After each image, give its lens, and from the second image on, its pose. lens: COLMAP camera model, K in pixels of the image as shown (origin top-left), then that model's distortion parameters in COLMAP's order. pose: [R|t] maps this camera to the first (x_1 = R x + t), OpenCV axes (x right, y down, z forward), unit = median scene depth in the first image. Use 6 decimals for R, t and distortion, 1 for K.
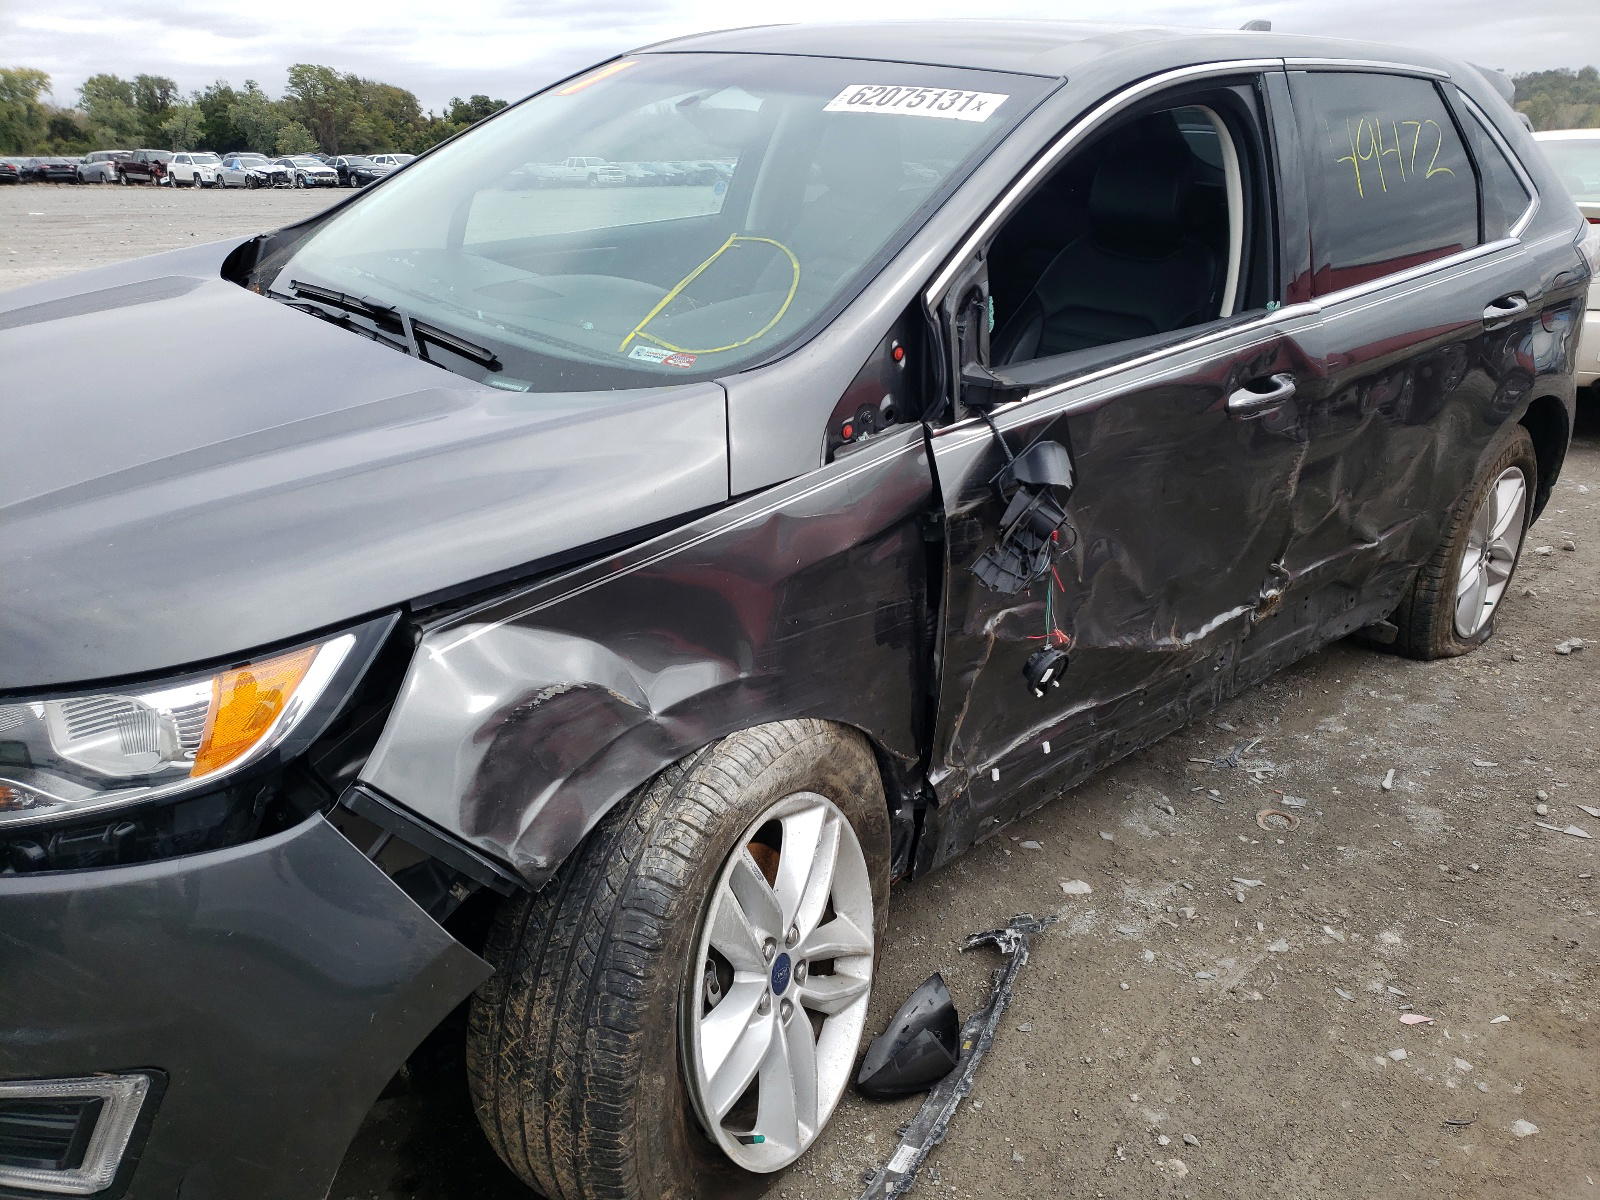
lens RADIAL K [[1208.1, 0, 794.3], [0, 1208.1, 589.7], [0, 0, 1]] dist [0.052732, -0.057205]
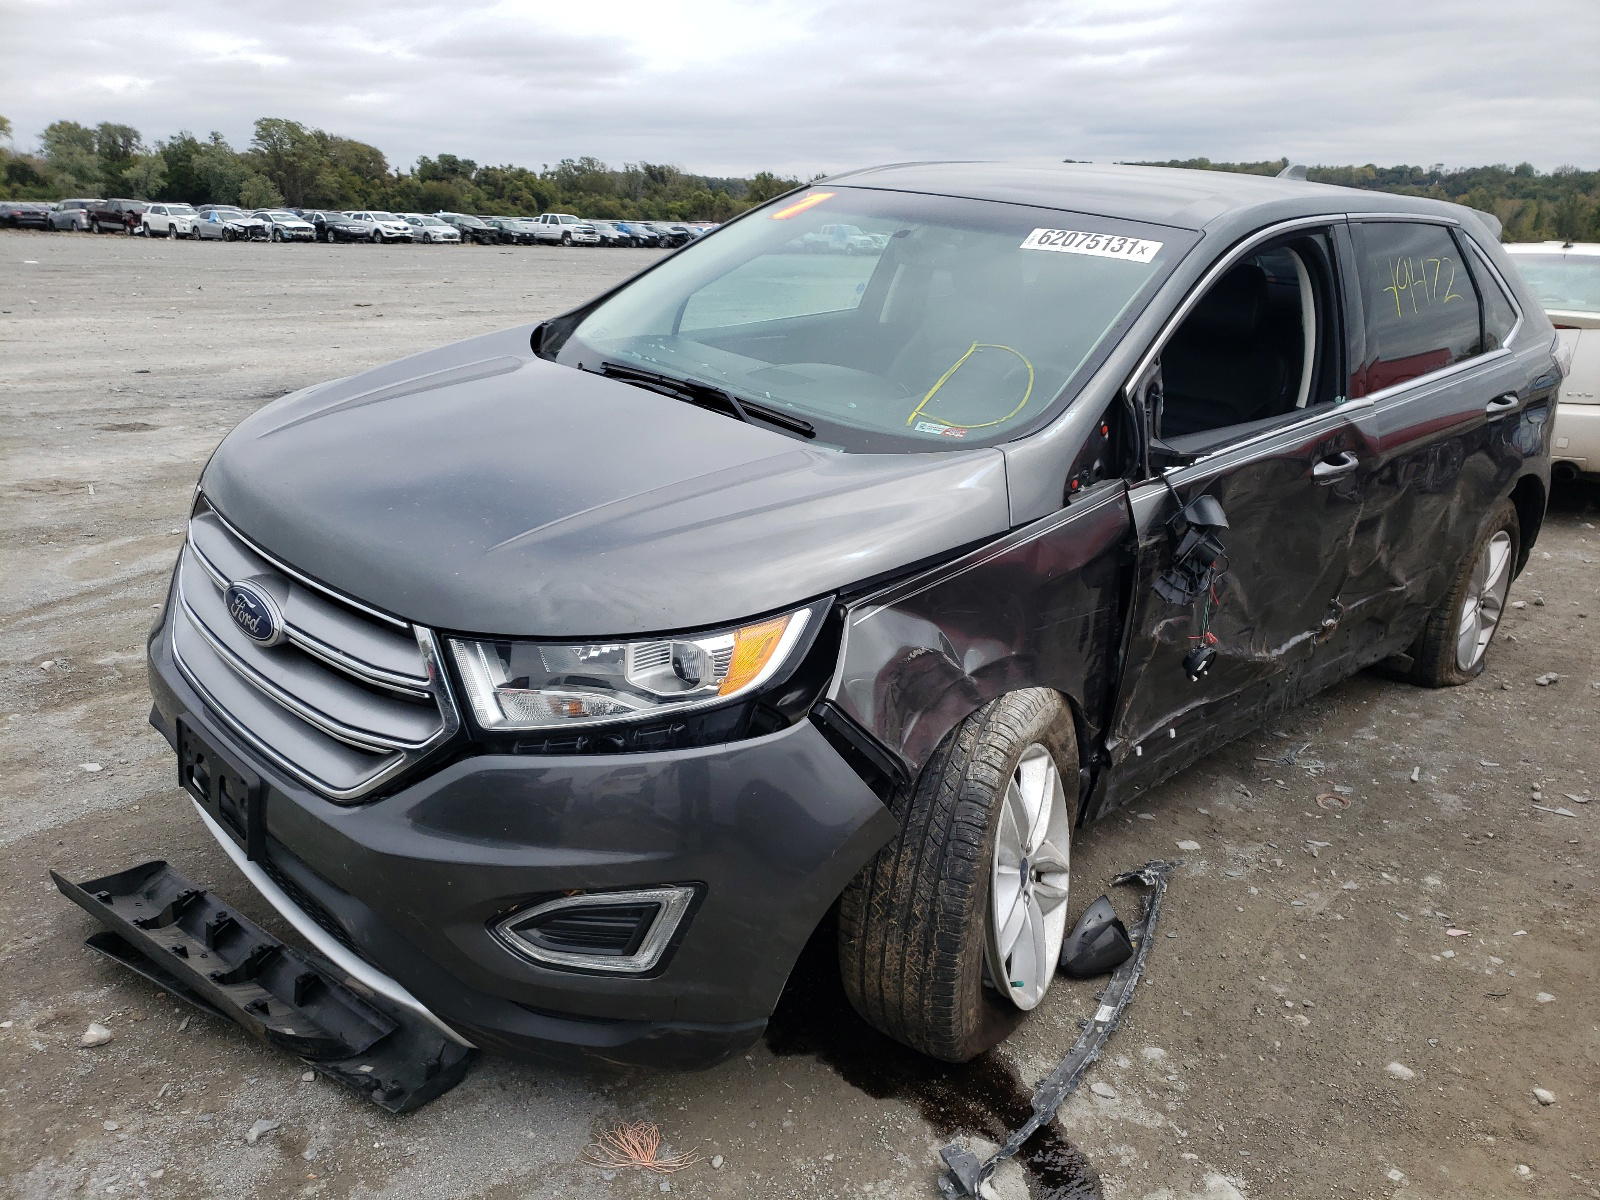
lens RADIAL K [[1208.1, 0, 809.9], [0, 1208.1, 605.1], [0, 0, 1]] dist [0.052732, -0.057205]
pose [[0.998817, 0.019120, 0.044712, -0.287266], [-0.017312, 0.999031, -0.040473, 0.063396], [-0.045443, 0.039651, 0.998180, -0.341865]]
